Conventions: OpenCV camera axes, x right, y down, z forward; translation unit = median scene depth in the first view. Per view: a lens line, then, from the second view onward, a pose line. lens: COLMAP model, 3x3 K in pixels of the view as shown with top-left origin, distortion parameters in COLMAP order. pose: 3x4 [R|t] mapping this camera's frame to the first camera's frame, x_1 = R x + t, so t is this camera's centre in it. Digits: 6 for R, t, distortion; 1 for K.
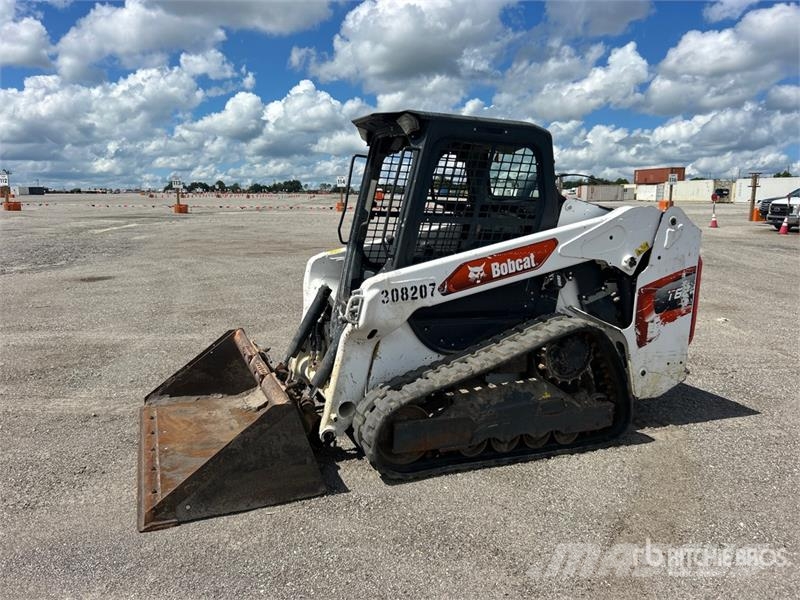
lens RADIAL K [[597.0, 0, 401.1], [0, 597.0, 295.2], [0, 0, 1]] dist [0.047849, -0.044572]
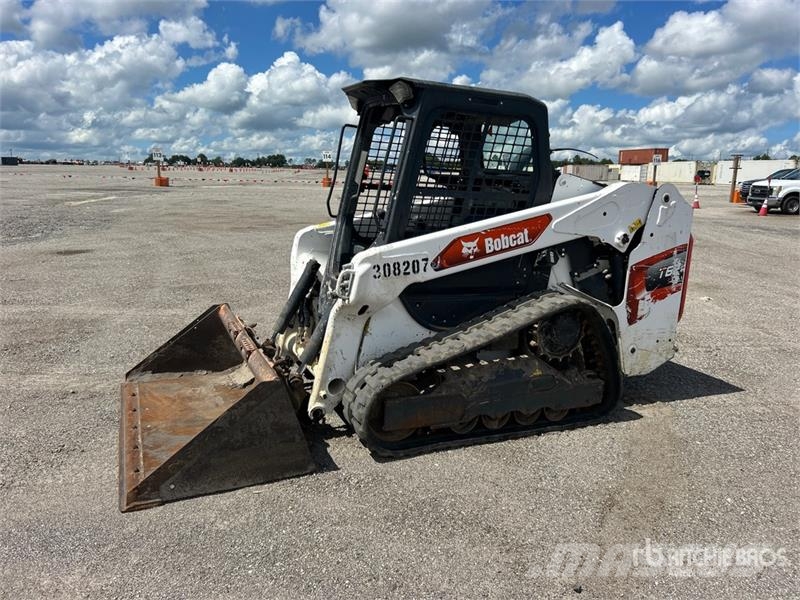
lens RADIAL K [[593.2, 0, 409.4], [0, 593.2, 296.5], [0, 0, 1]] dist [0.052691, -0.050632]
pose [[0.999153, 0.007126, 0.040531, -0.010725], [-0.008681, 0.999228, 0.038323, 0.004909], [-0.040226, -0.038642, 0.998443, 0.026310]]
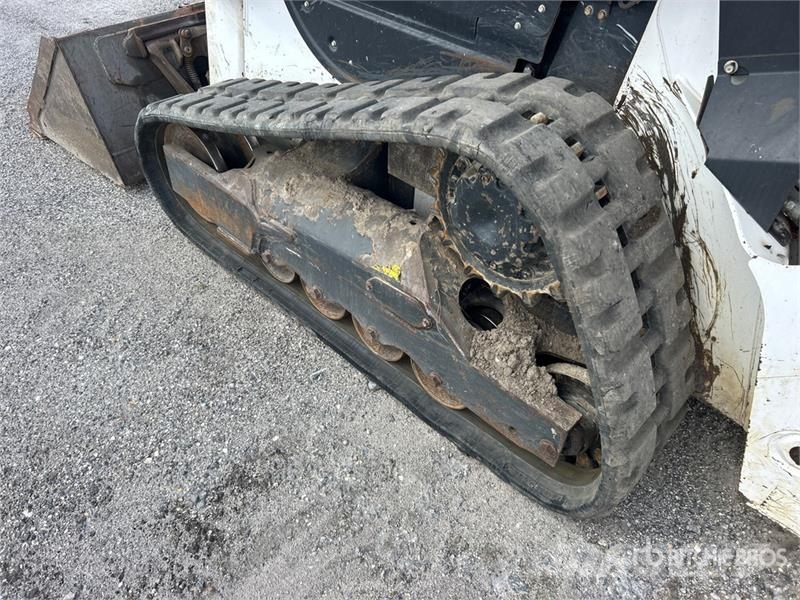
lens RADIAL K [[593.8, 0, 398.4], [0, 593.8, 294.2], [0, 0, 1]] dist [0.042881, -0.049439]
pose [[0.427725, 0.601640, -0.674596, 0.481244], [-0.161892, 0.785232, 0.597664, -0.048613], [0.889293, -0.146425, 0.433264, 0.787596]]
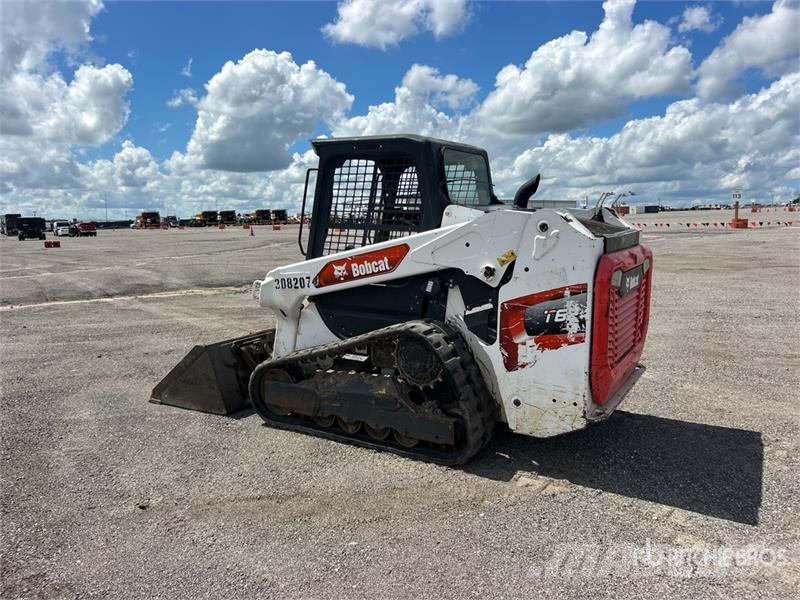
lens RADIAL K [[599.0, 0, 400.2], [0, 599.0, 296.8], [0, 0, 1]] dist [0.044637, -0.061925]
pose [[0.610347, 0.085239, -0.787534, 1.015498], [-0.105567, 0.994078, 0.025779, -0.027437], [0.785068, 0.067404, 0.615731, 0.342243]]
